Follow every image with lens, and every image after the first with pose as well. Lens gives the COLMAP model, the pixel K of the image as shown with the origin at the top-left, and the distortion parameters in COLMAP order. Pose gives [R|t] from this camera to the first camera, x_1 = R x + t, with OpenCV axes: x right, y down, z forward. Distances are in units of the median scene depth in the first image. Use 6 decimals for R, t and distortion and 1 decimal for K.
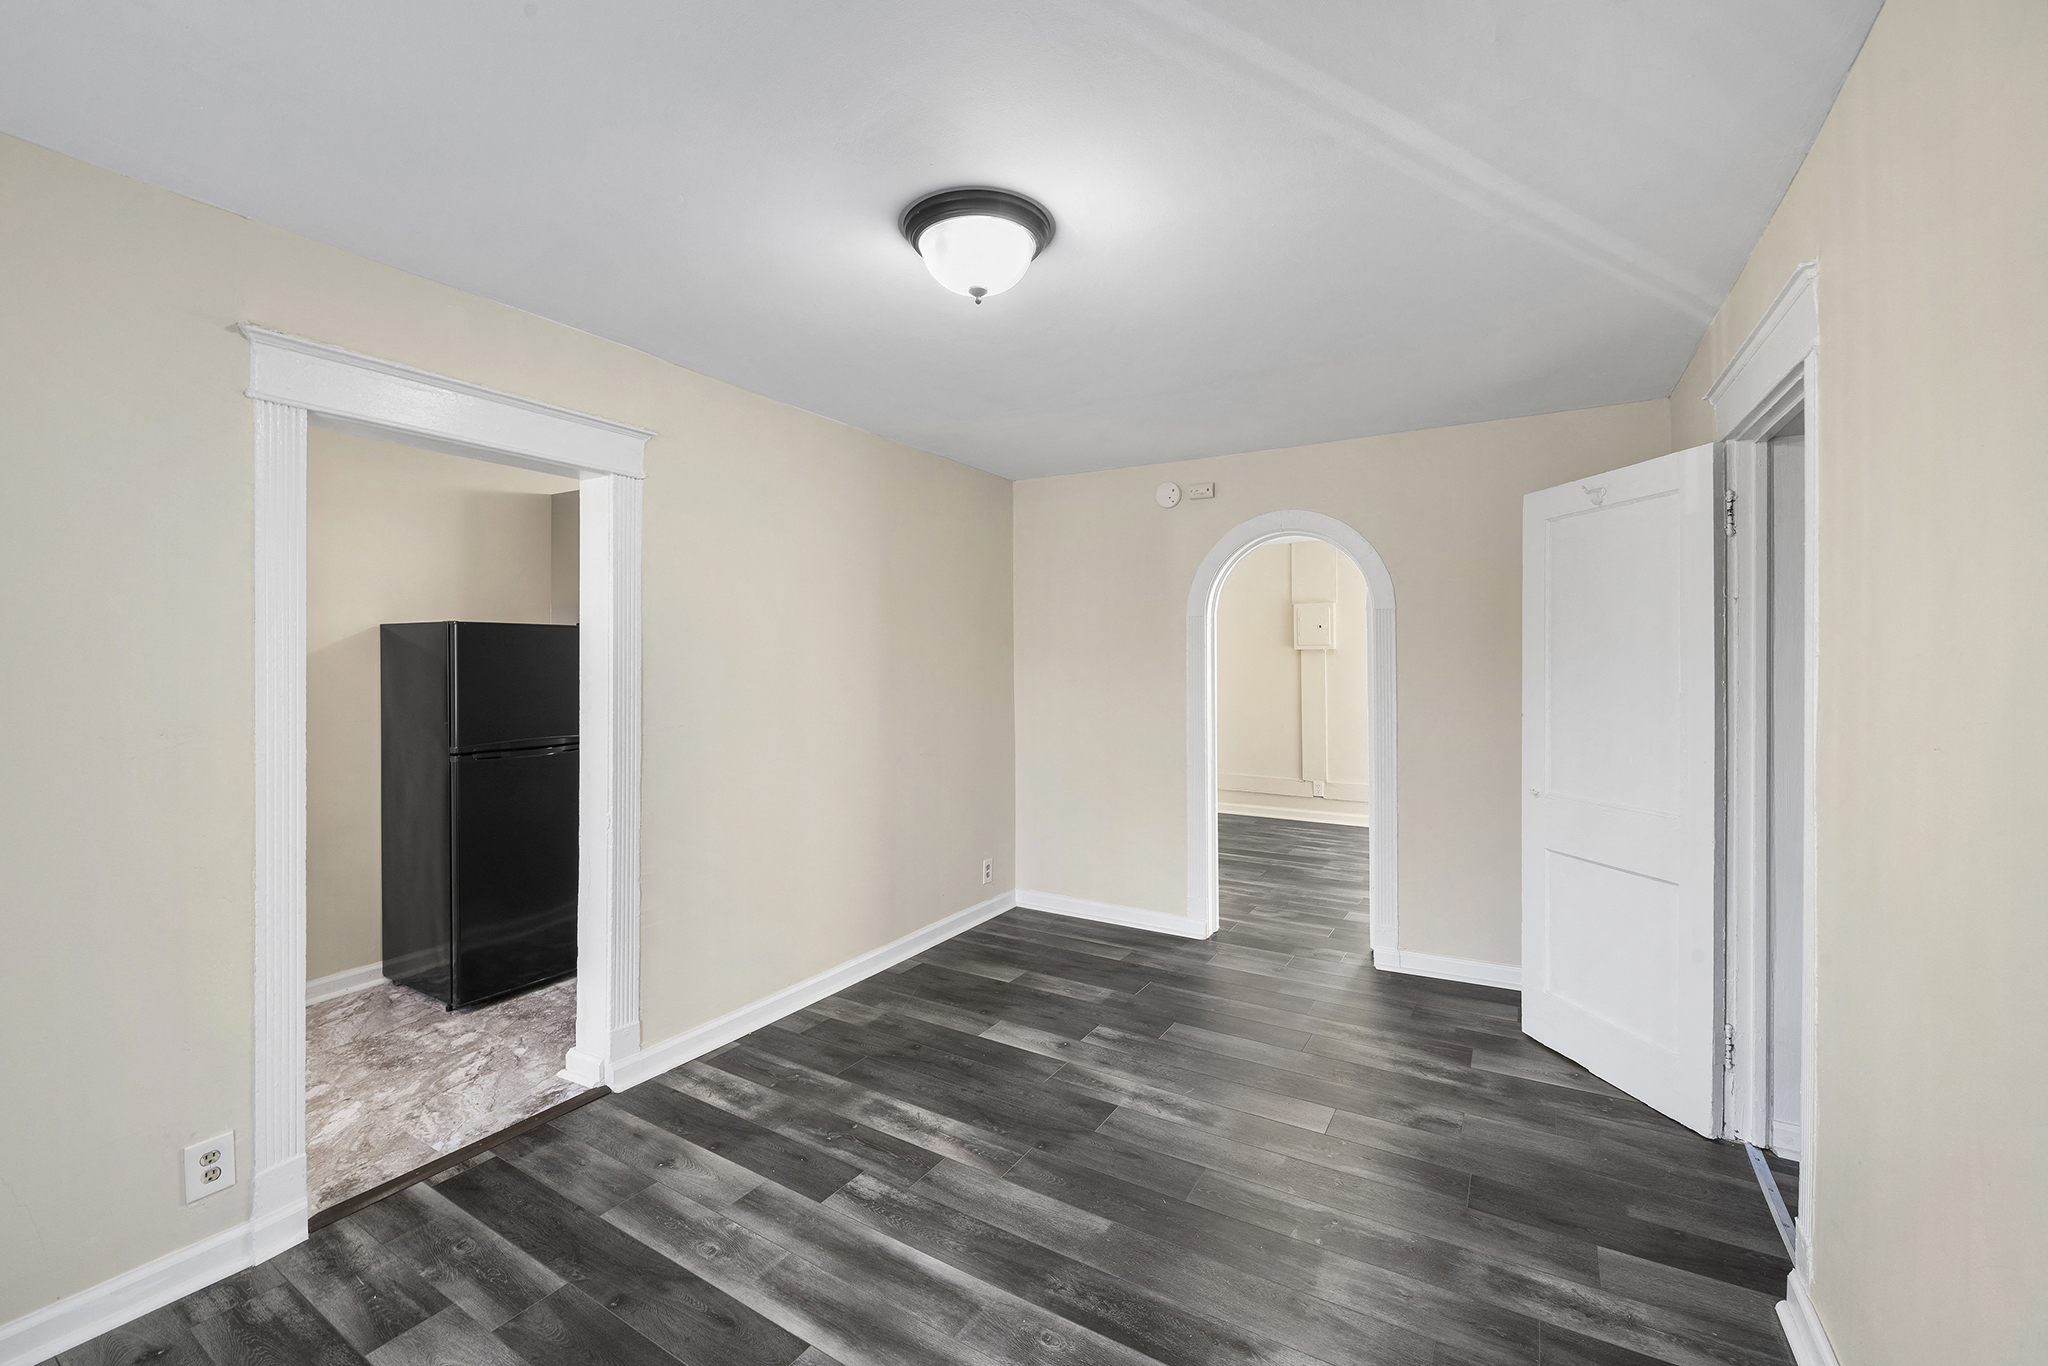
lens RADIAL K [[827.5, 0, 1022.4], [0, 827.5, 667.0], [0, 0, 1]] dist [-0.000514, 0.000010]
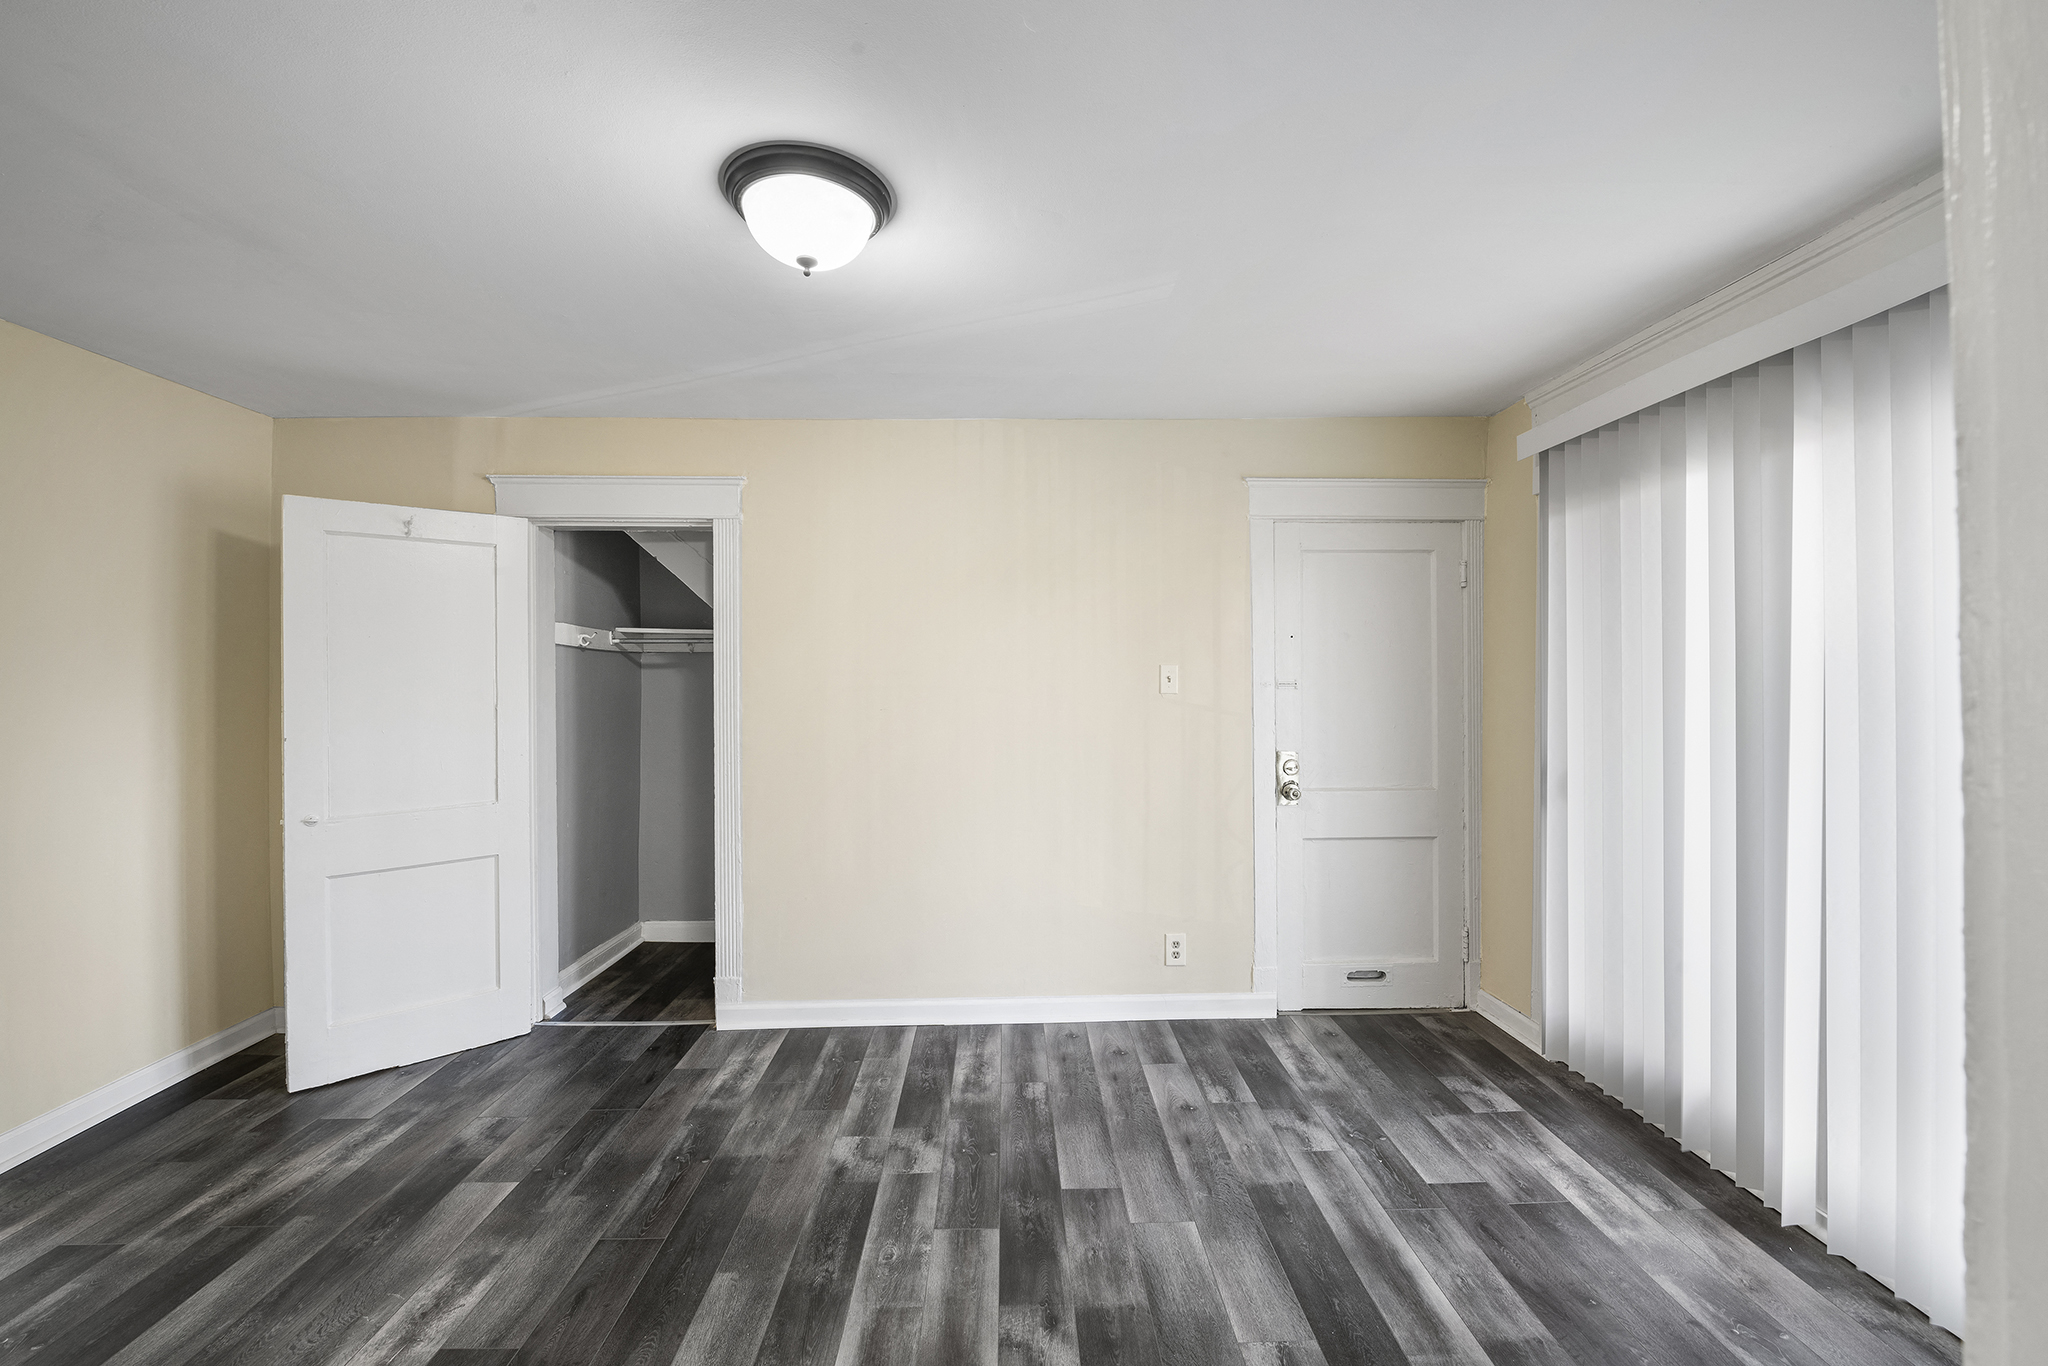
lens RADIAL K [[866.5, 0, 1024.3], [0, 866.5, 682.2], [0, 0, 1]] dist [-0.000485, -0.000099]
pose [[-0.549446, 0.002752, 0.835524, -0.766713], [0.008989, 0.999956, 0.002618, 0.000305], [-0.835481, 0.008949, -0.549447, 1.050668]]
